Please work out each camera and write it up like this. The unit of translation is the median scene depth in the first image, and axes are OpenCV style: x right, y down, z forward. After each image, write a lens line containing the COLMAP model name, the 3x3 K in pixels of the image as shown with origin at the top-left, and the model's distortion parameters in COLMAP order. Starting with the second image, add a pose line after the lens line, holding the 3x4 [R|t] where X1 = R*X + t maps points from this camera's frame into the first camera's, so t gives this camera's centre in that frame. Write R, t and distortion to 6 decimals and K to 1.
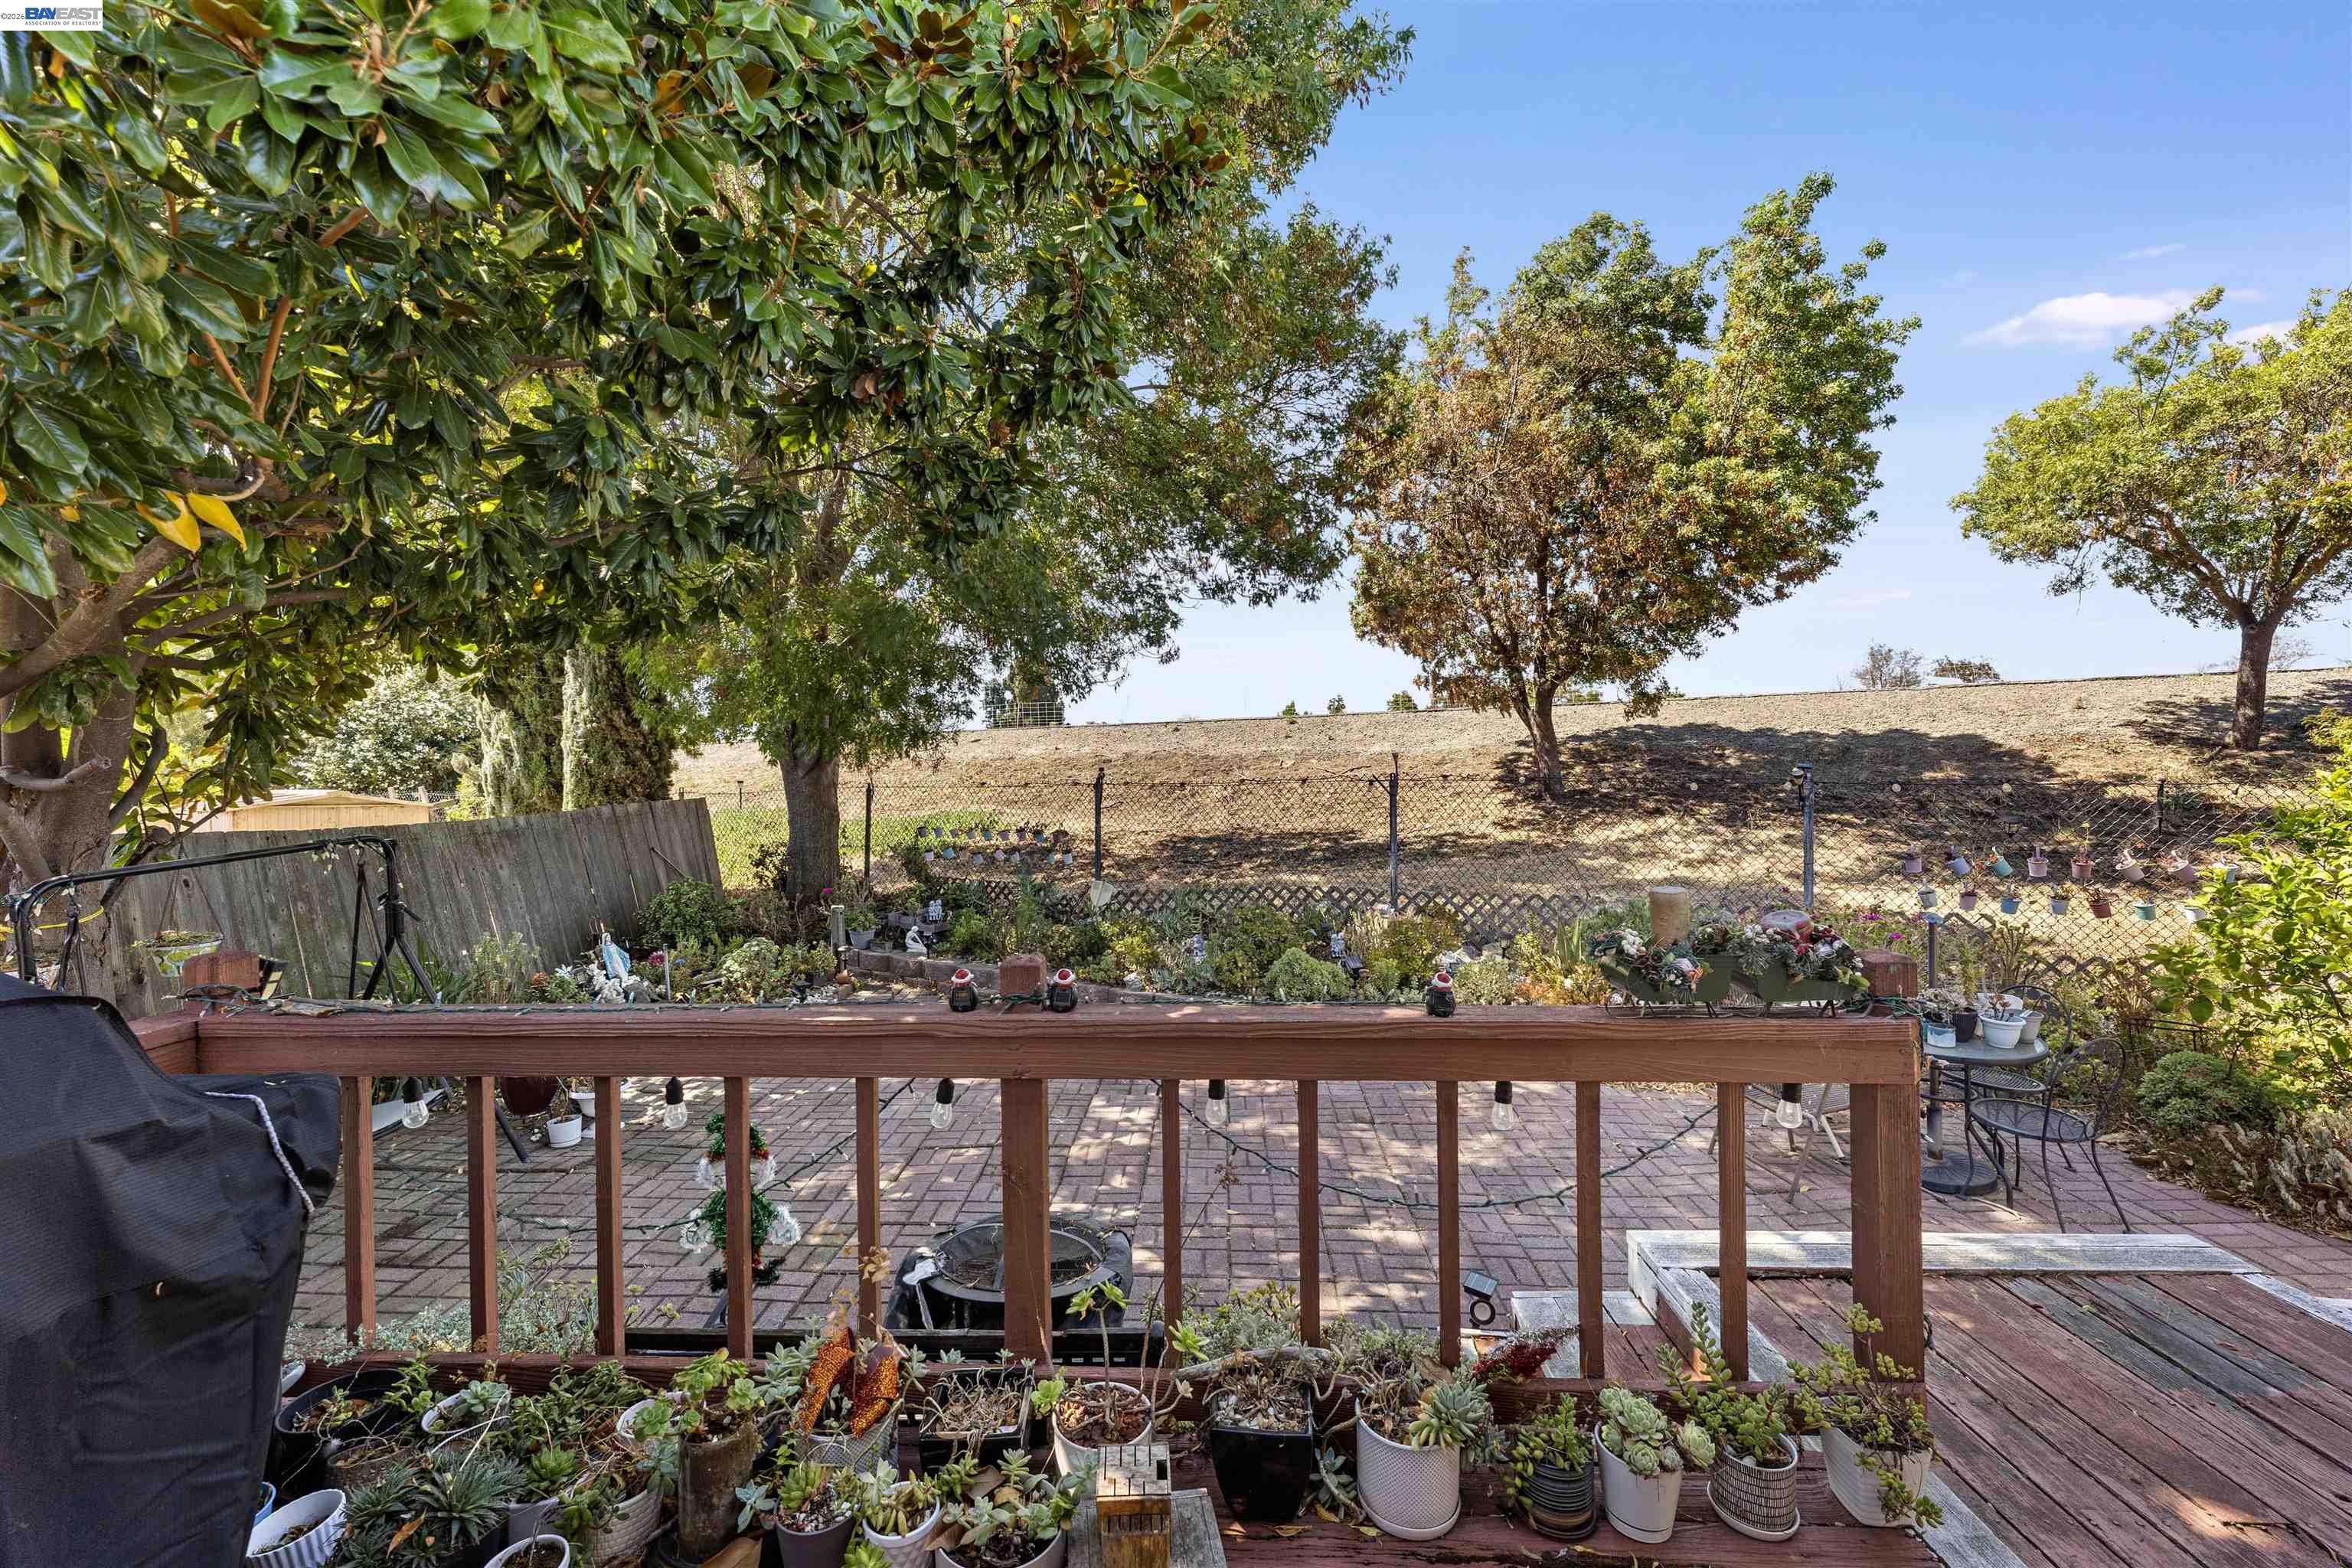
lens RADIAL K [[962.4, 0, 1184.9], [0, 962.4, 779.5], [0, 0, 1]] dist [-0.004254, 0.000209]
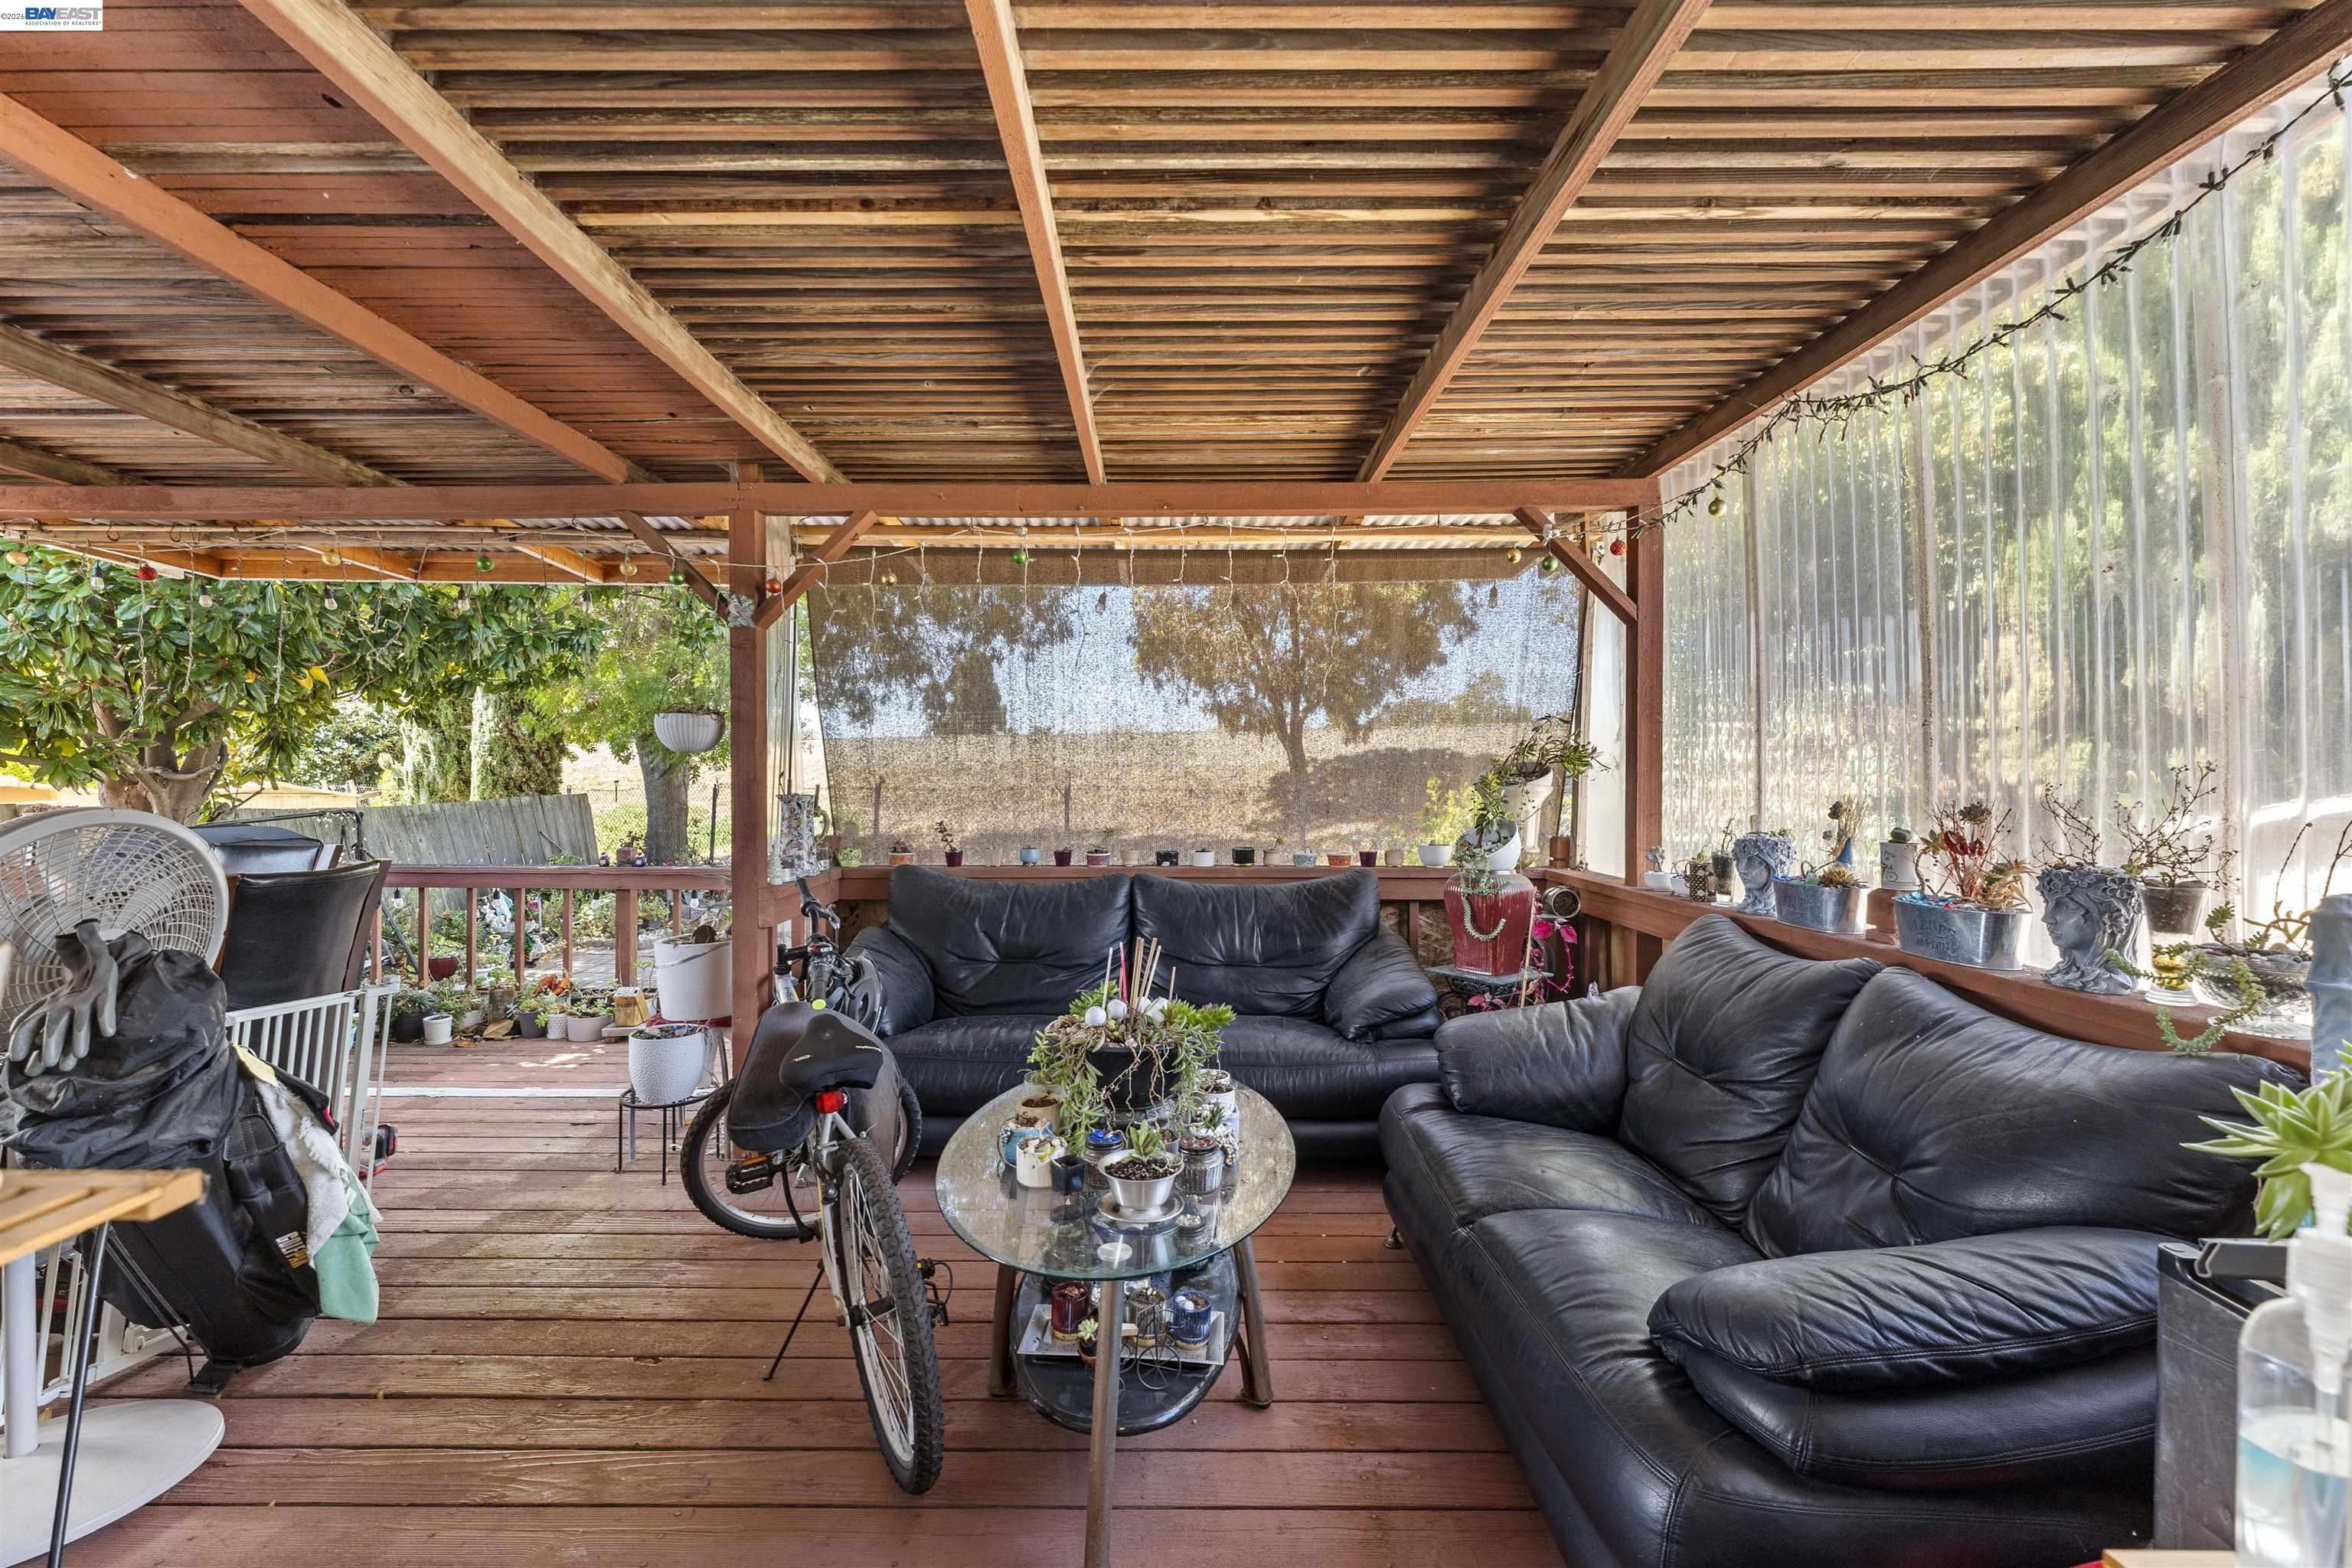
lens RADIAL K [[979.5, 0, 1164.8], [0, 979.5, 788.1], [0, 0, 1]] dist [0.002563, 0.000363]
pose [[0.999167, 0.019333, 0.035924, 0.214018], [-0.019360, 0.999812, 0.000419, -0.003266], [-0.035909, -0.001114, 0.999354, -0.315590]]
